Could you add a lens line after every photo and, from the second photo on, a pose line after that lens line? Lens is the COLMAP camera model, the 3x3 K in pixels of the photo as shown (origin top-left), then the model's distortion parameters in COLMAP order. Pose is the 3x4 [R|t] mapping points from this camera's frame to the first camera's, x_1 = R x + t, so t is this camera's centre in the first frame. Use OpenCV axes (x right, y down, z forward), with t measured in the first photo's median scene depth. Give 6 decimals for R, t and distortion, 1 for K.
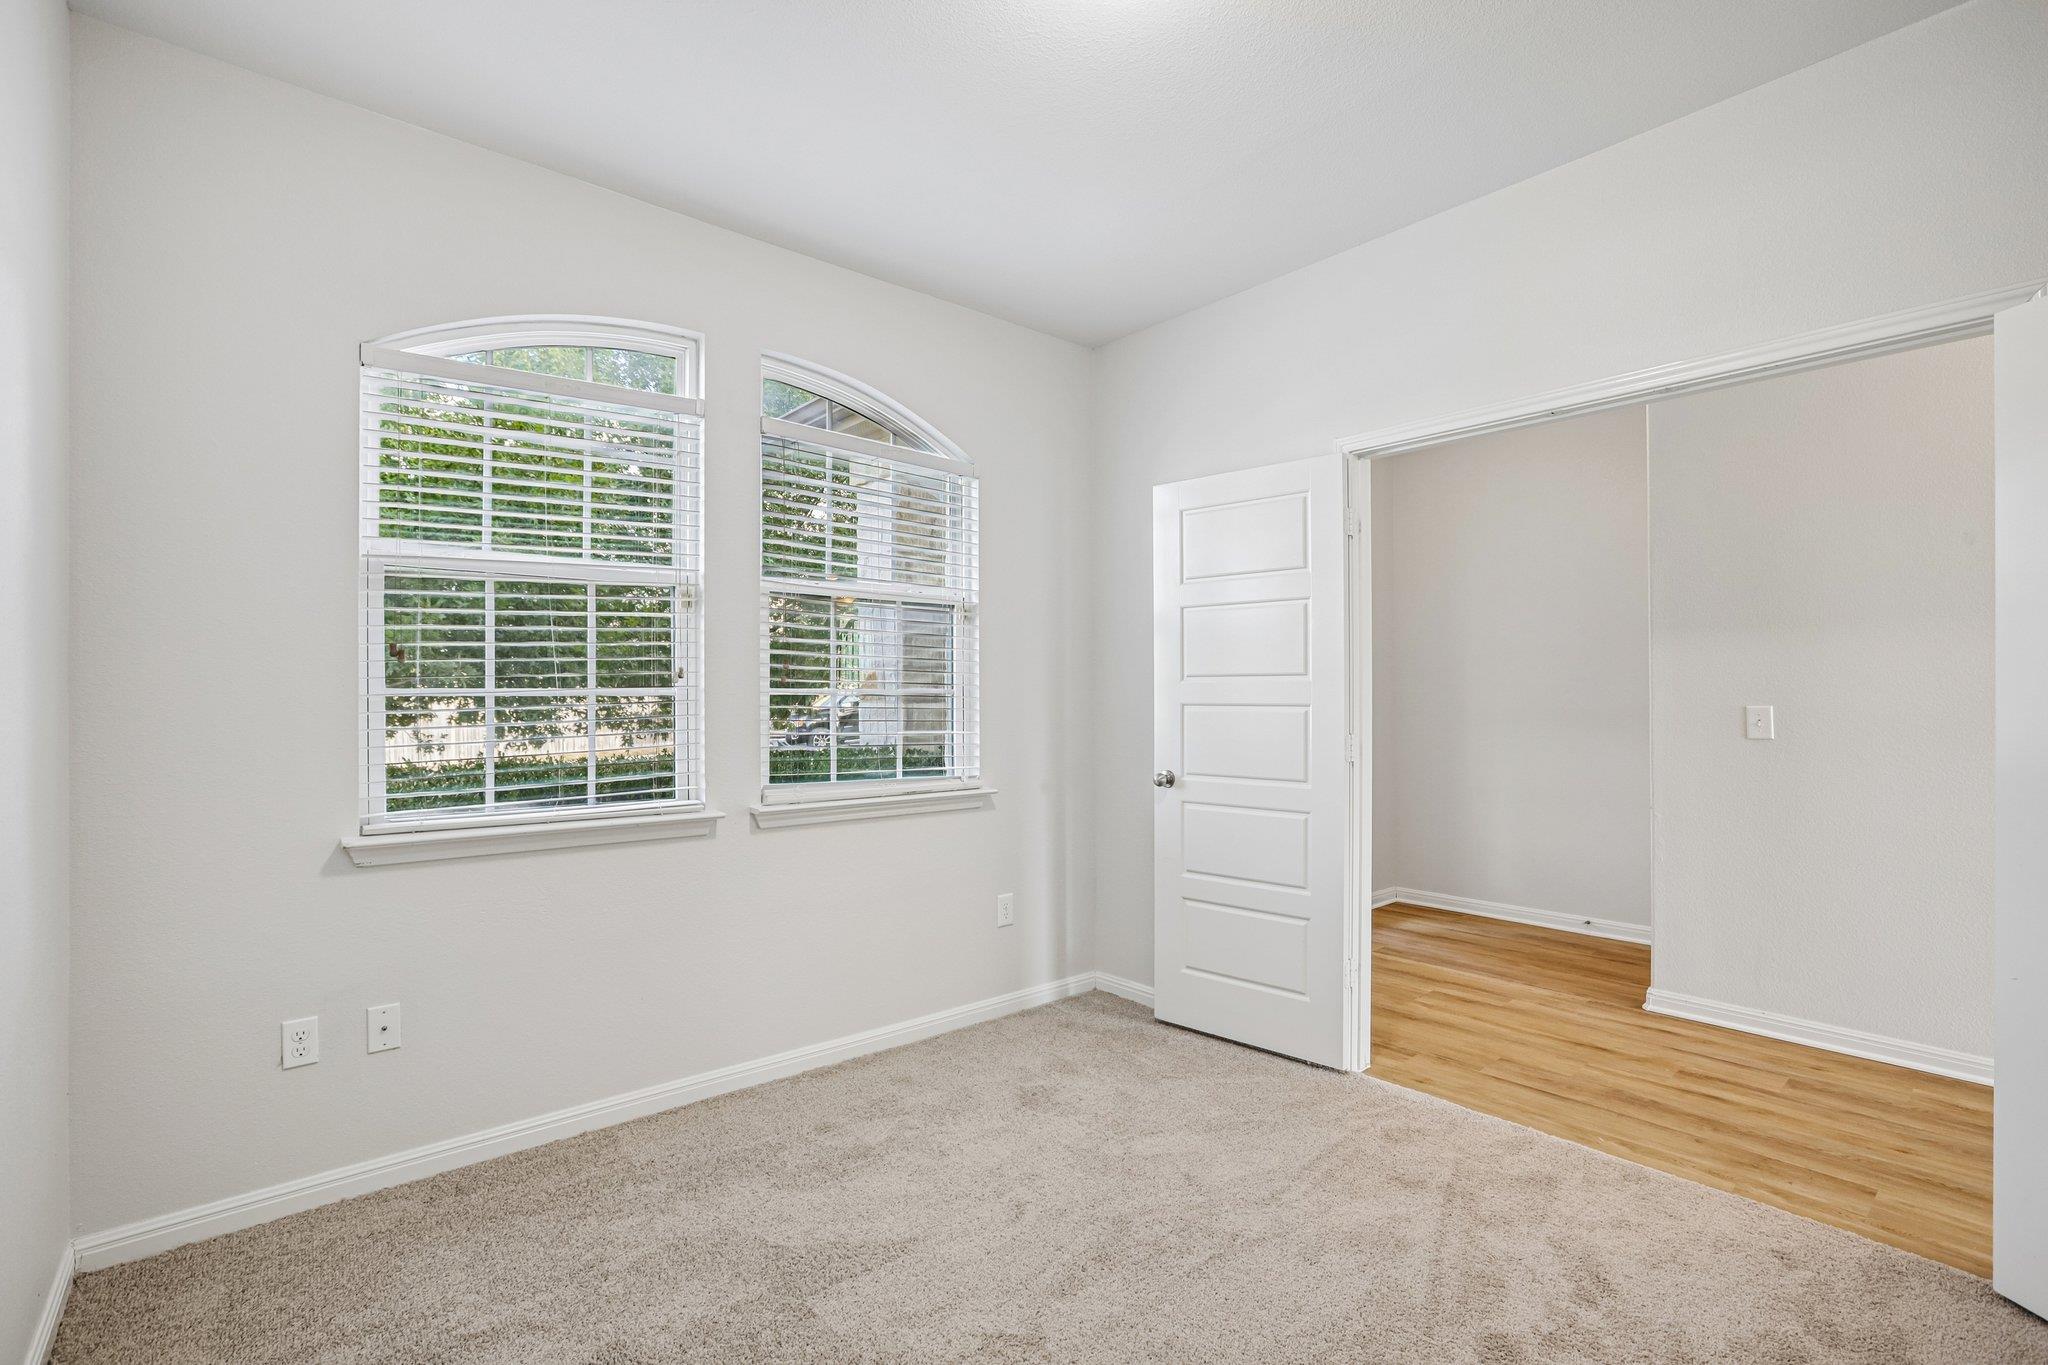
lens RADIAL K [[920.8, 0, 1040.3], [0, 920.8, 676.1], [0, 0, 1]] dist [-0.033876, 0.016801]
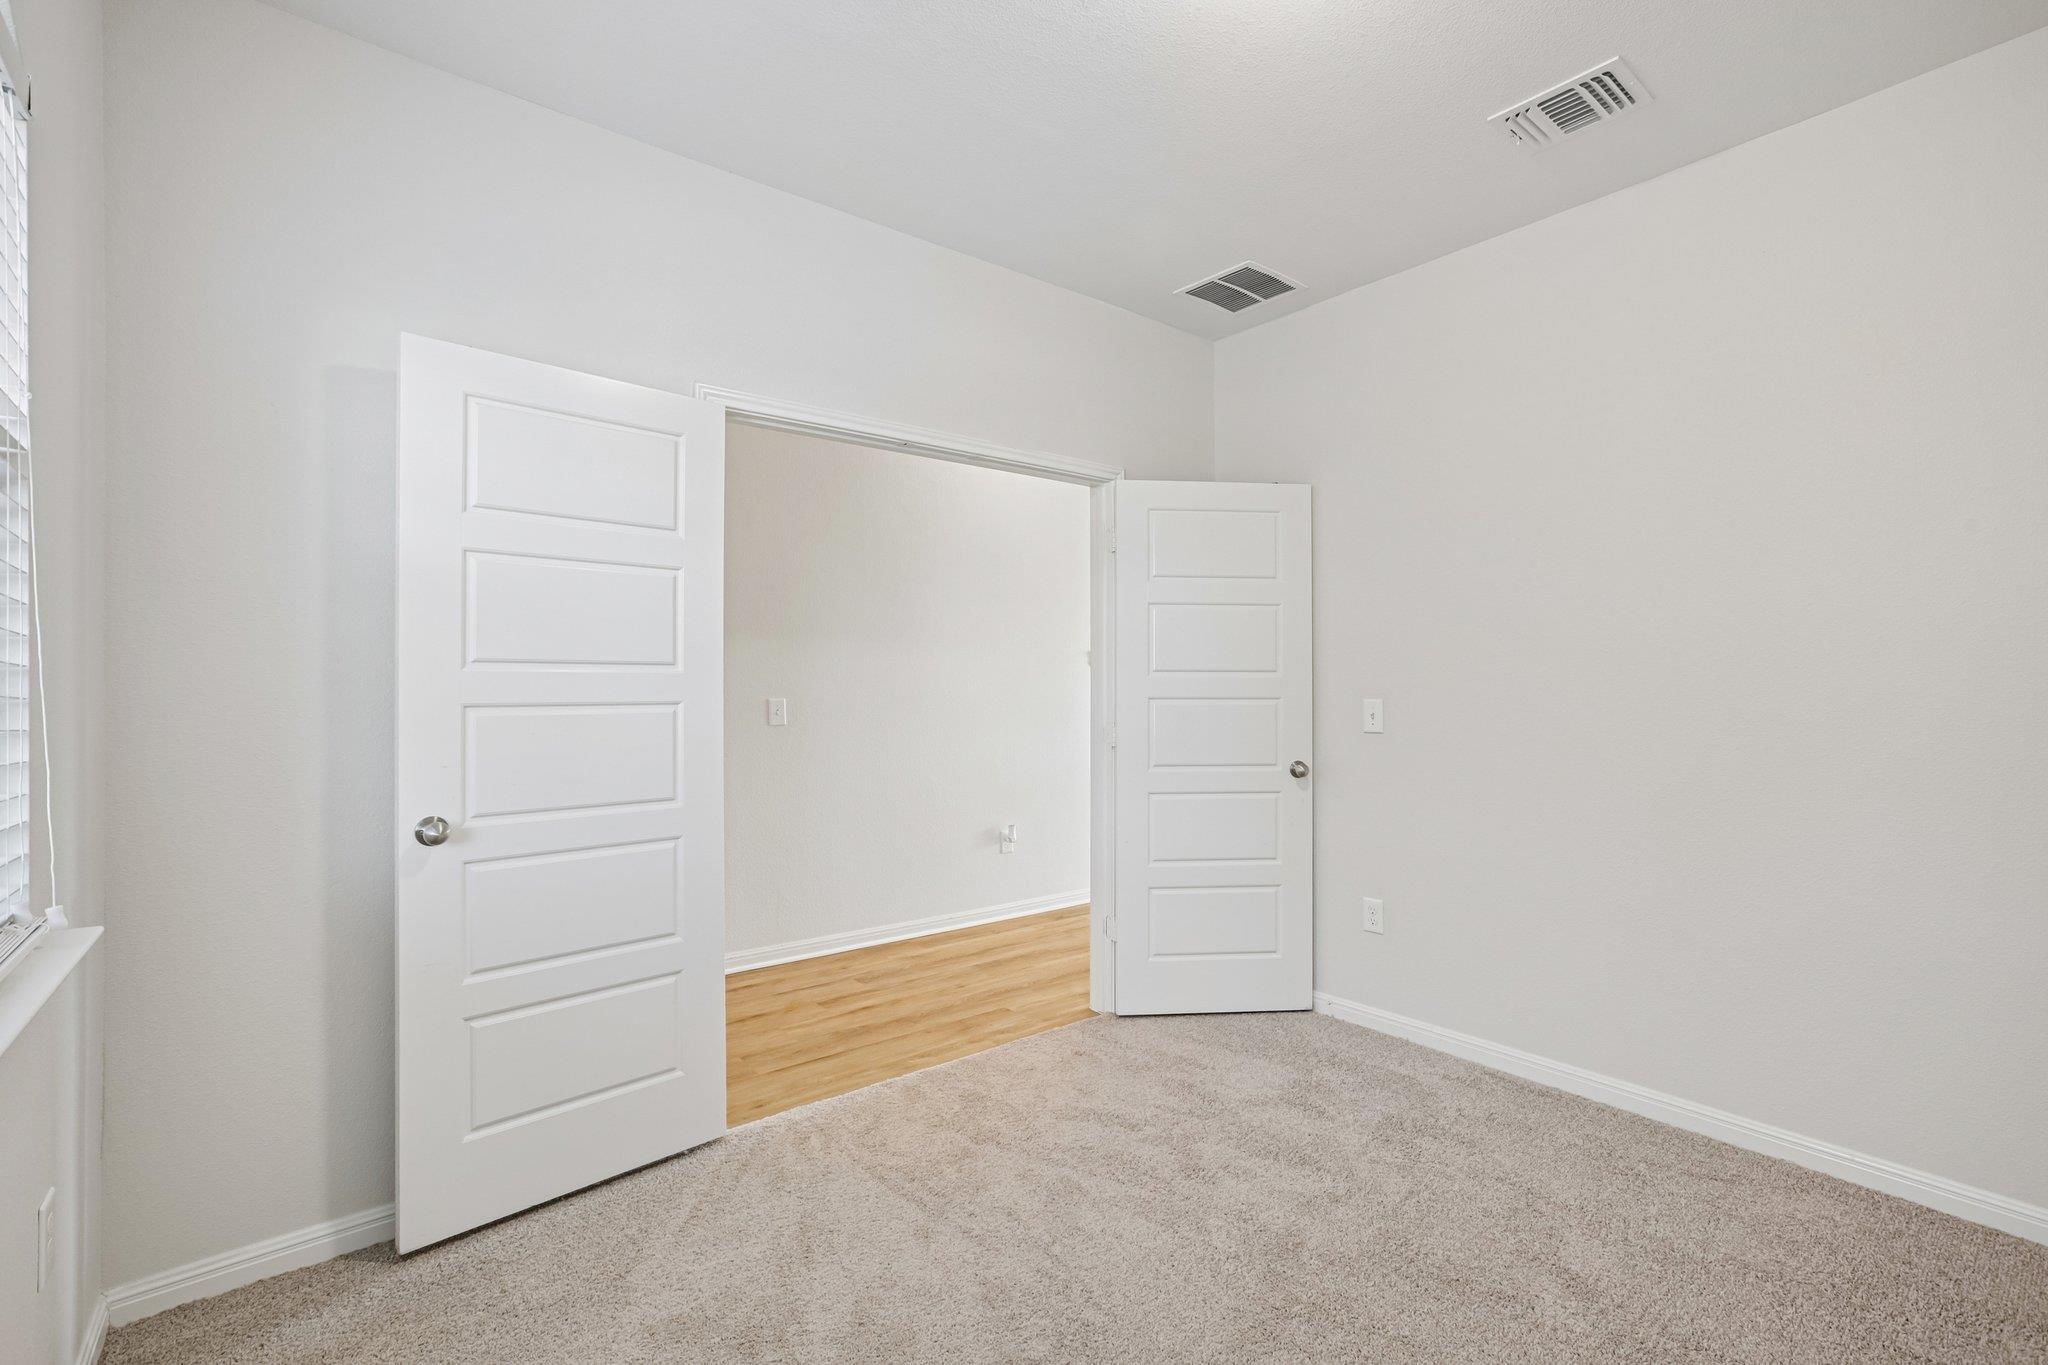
lens RADIAL K [[920.8, 0, 1040.3], [0, 920.8, 676.1], [0, 0, 1]] dist [-0.033876, 0.016801]
pose [[0.035935, 0.012860, 0.999271, -0.538522], [-0.022194, 0.999681, -0.012067, 0.012459], [-0.999108, -0.021745, 0.036209, 0.731463]]
